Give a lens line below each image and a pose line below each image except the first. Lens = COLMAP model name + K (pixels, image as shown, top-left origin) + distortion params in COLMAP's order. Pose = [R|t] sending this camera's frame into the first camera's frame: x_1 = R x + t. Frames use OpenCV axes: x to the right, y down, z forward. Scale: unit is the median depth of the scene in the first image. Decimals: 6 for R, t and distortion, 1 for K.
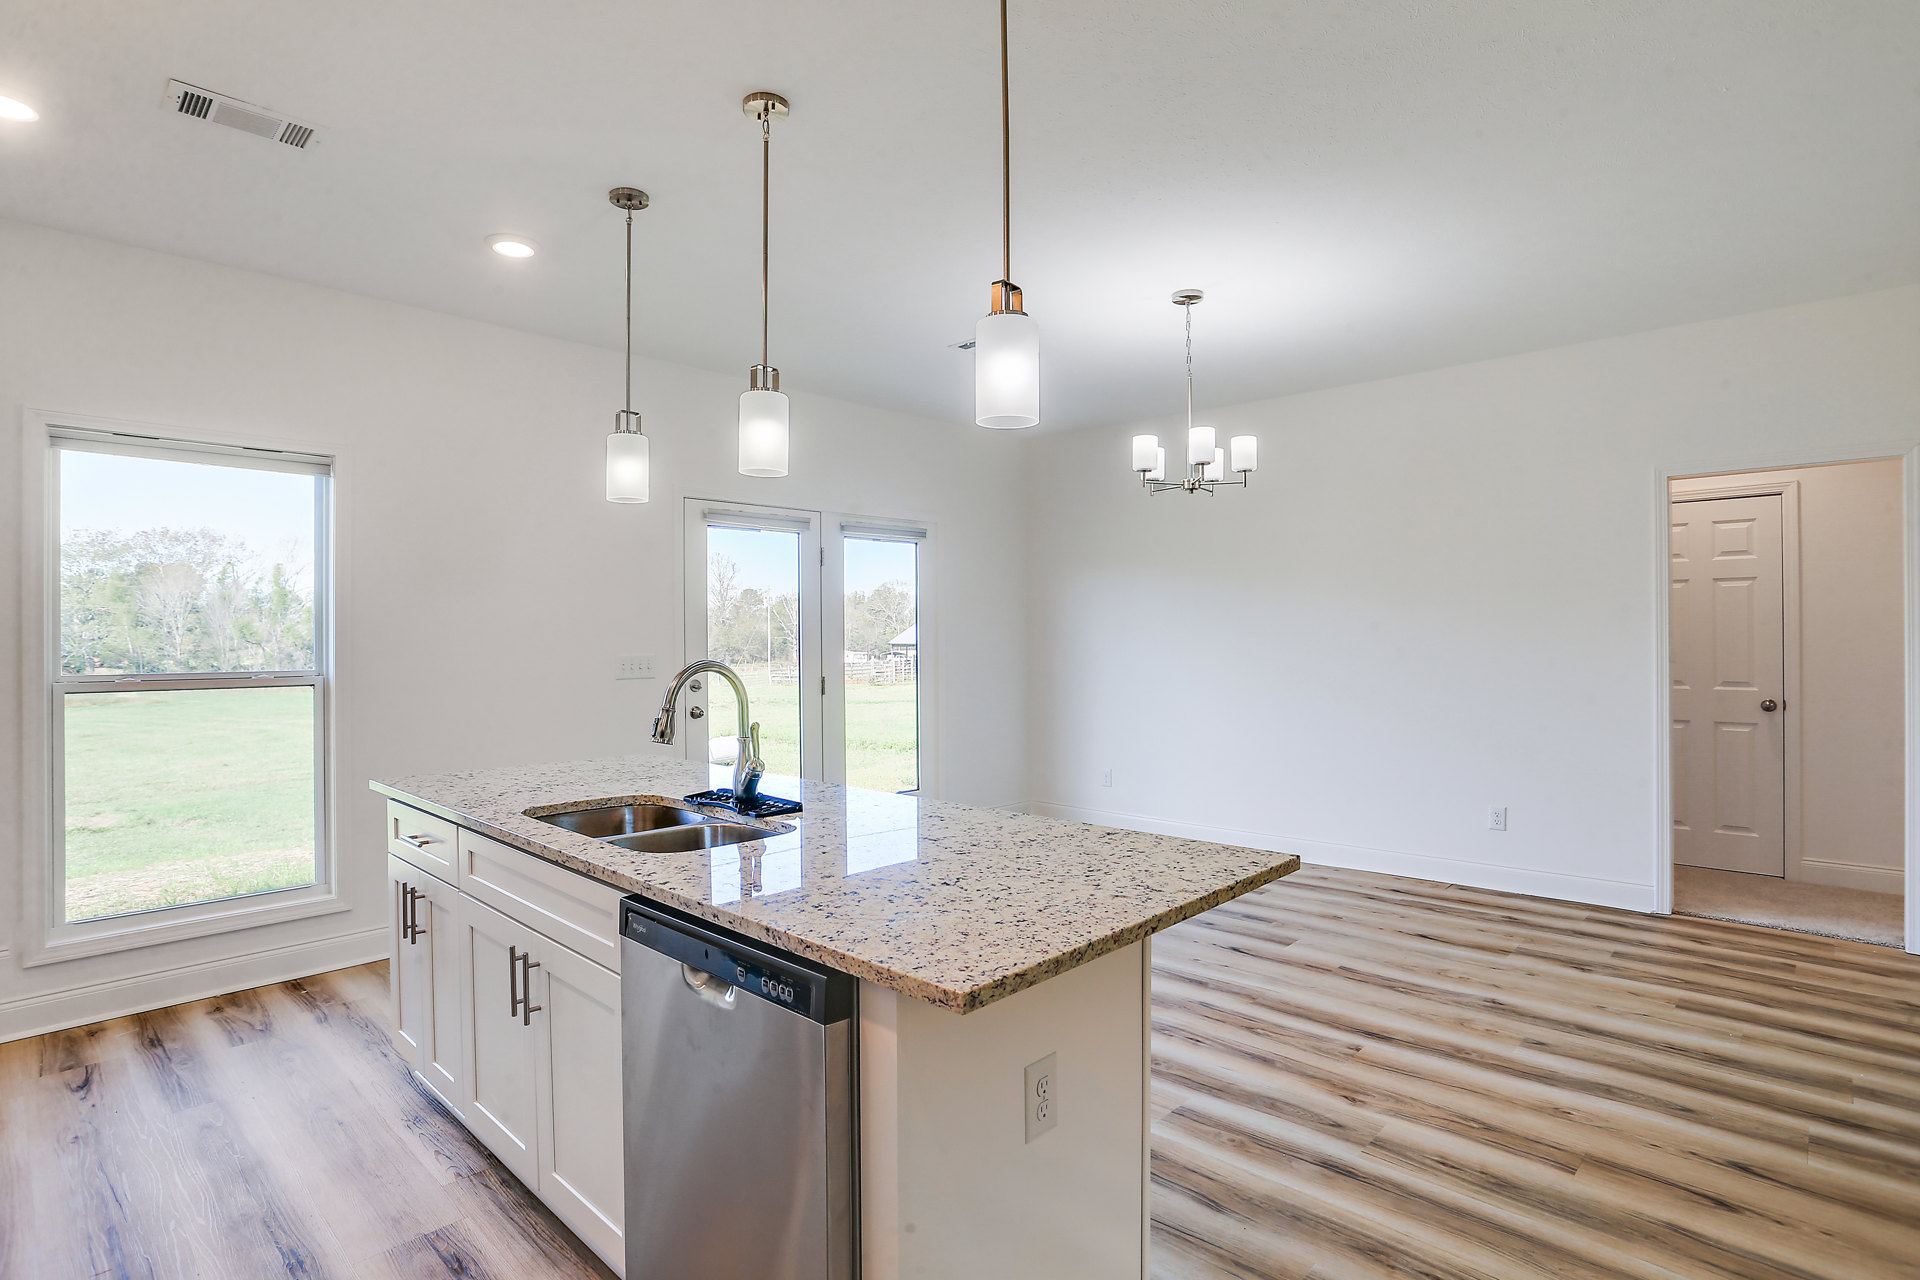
lens RADIAL K [[965.7, 0, 960.2], [0, 965.7, 643.4], [0, 0, 1]] dist [-0.004567, 0.000371]
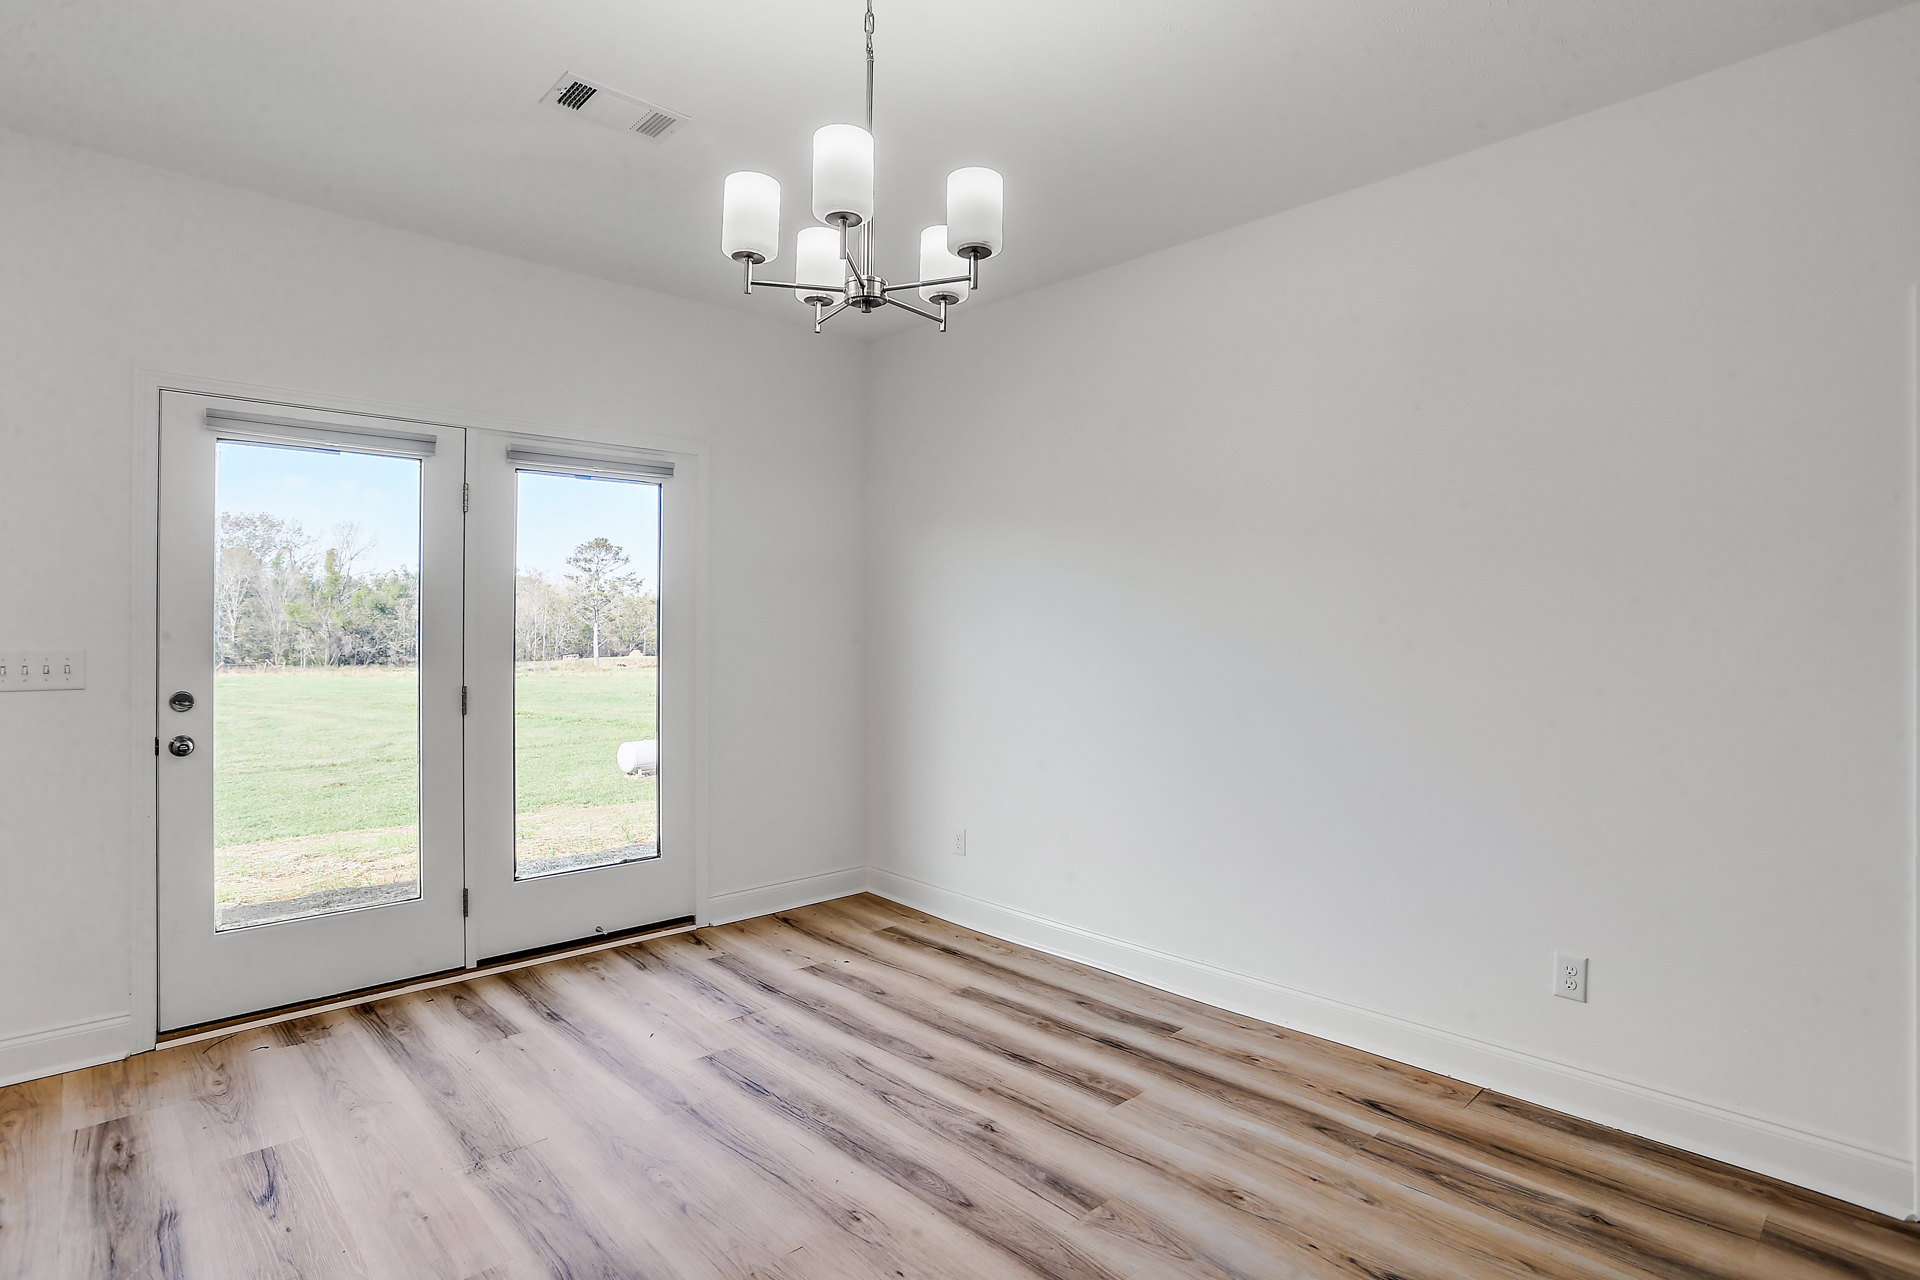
lens RADIAL K [[965.7, 0, 957.6], [0, 965.7, 626.7], [0, 0, 1]] dist [-0.004567, 0.000371]
pose [[0.997879, 0.008441, -0.064540, 0.224836], [-0.008856, 0.999942, -0.006147, -0.004702], [0.064484, 0.006705, 0.997896, 0.397139]]
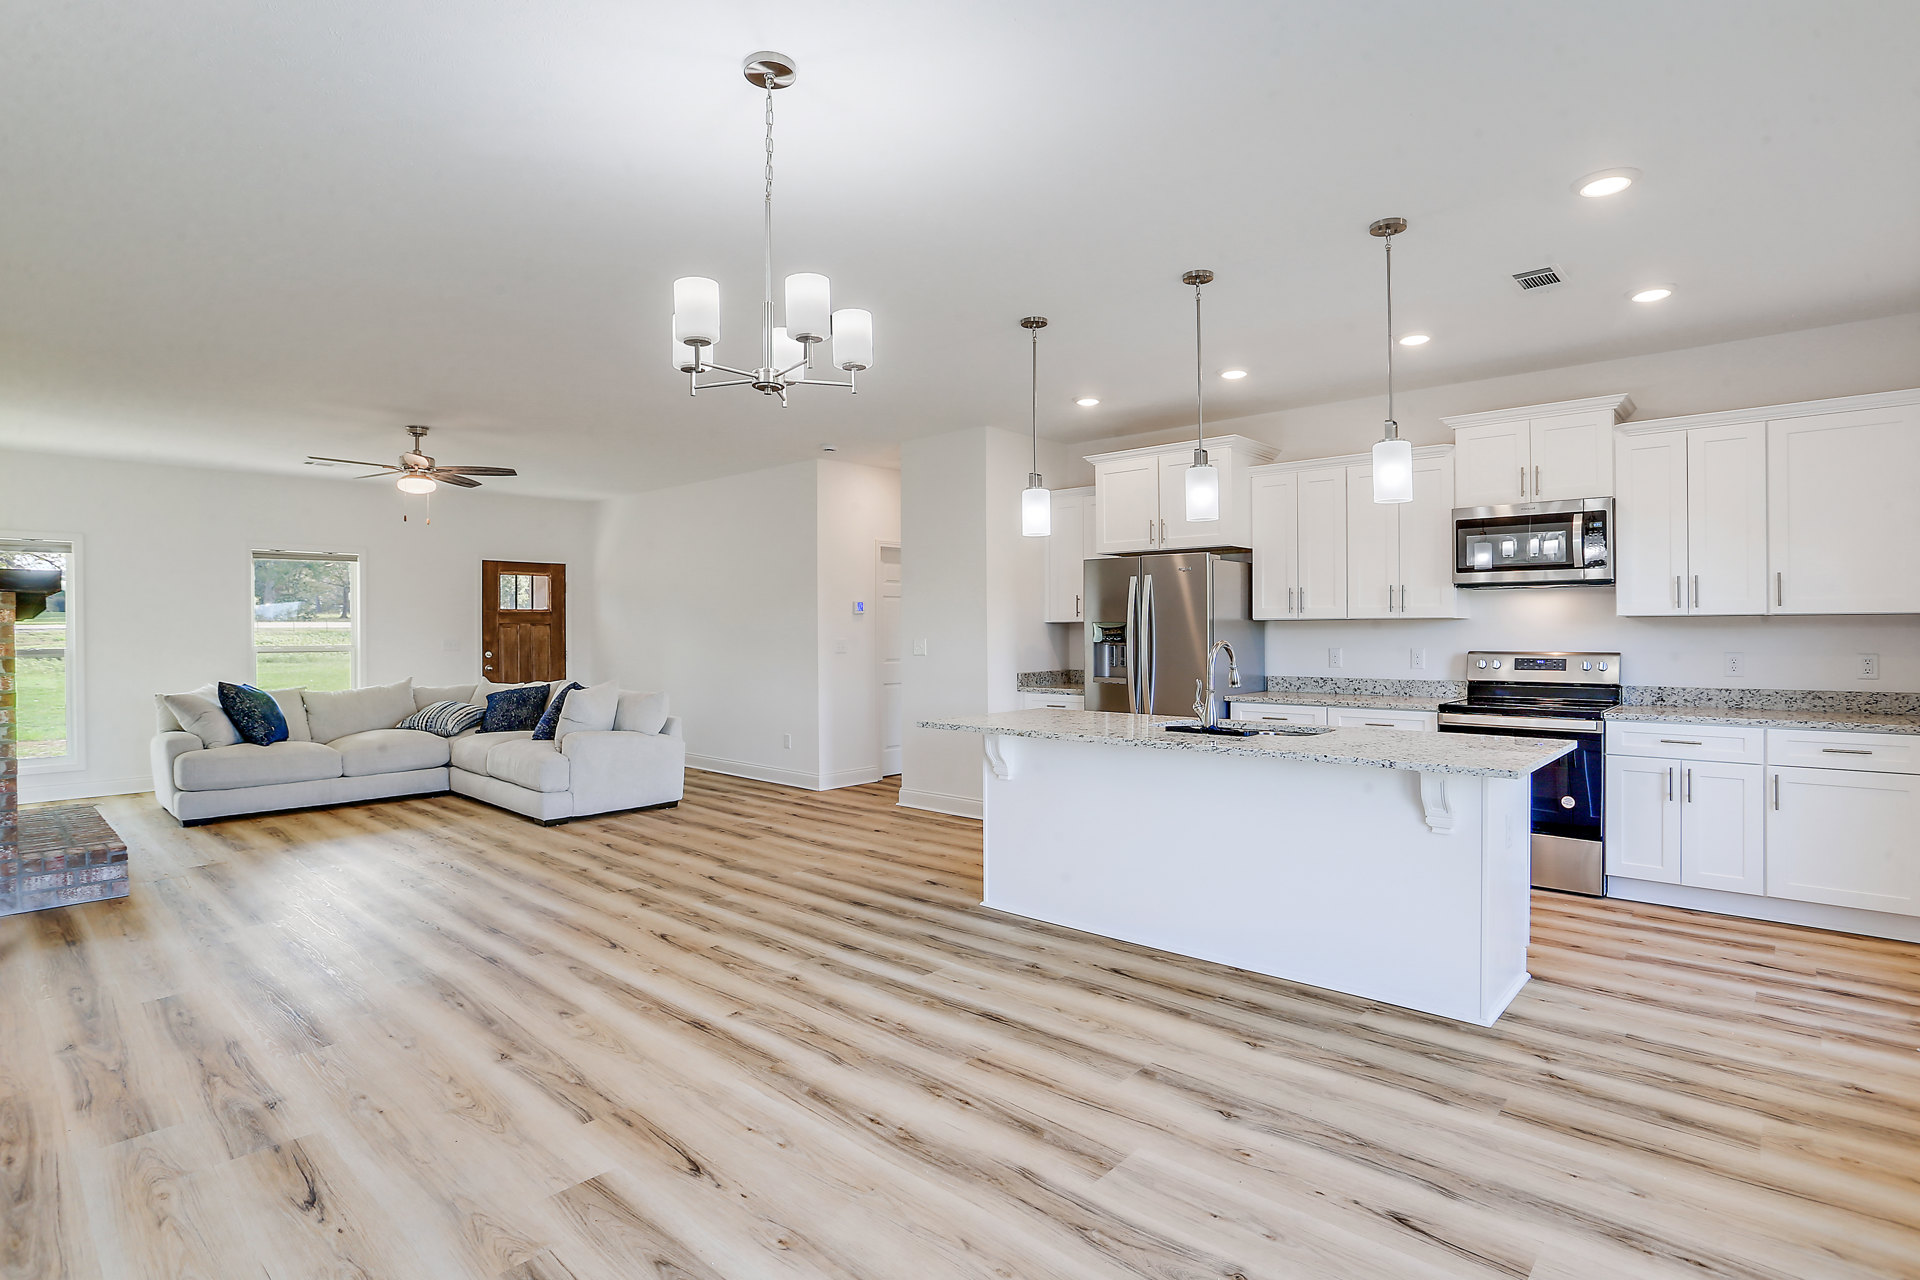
lens RADIAL K [[965.7, 0, 961.4], [0, 965.7, 632.9], [0, 0, 1]] dist [-0.004567, 0.000371]
pose [[-0.999735, 0.011771, -0.019782, 0.096934], [0.011478, 0.999824, 0.014870, -0.011289], [0.019954, 0.014639, -0.999694, 1.158080]]
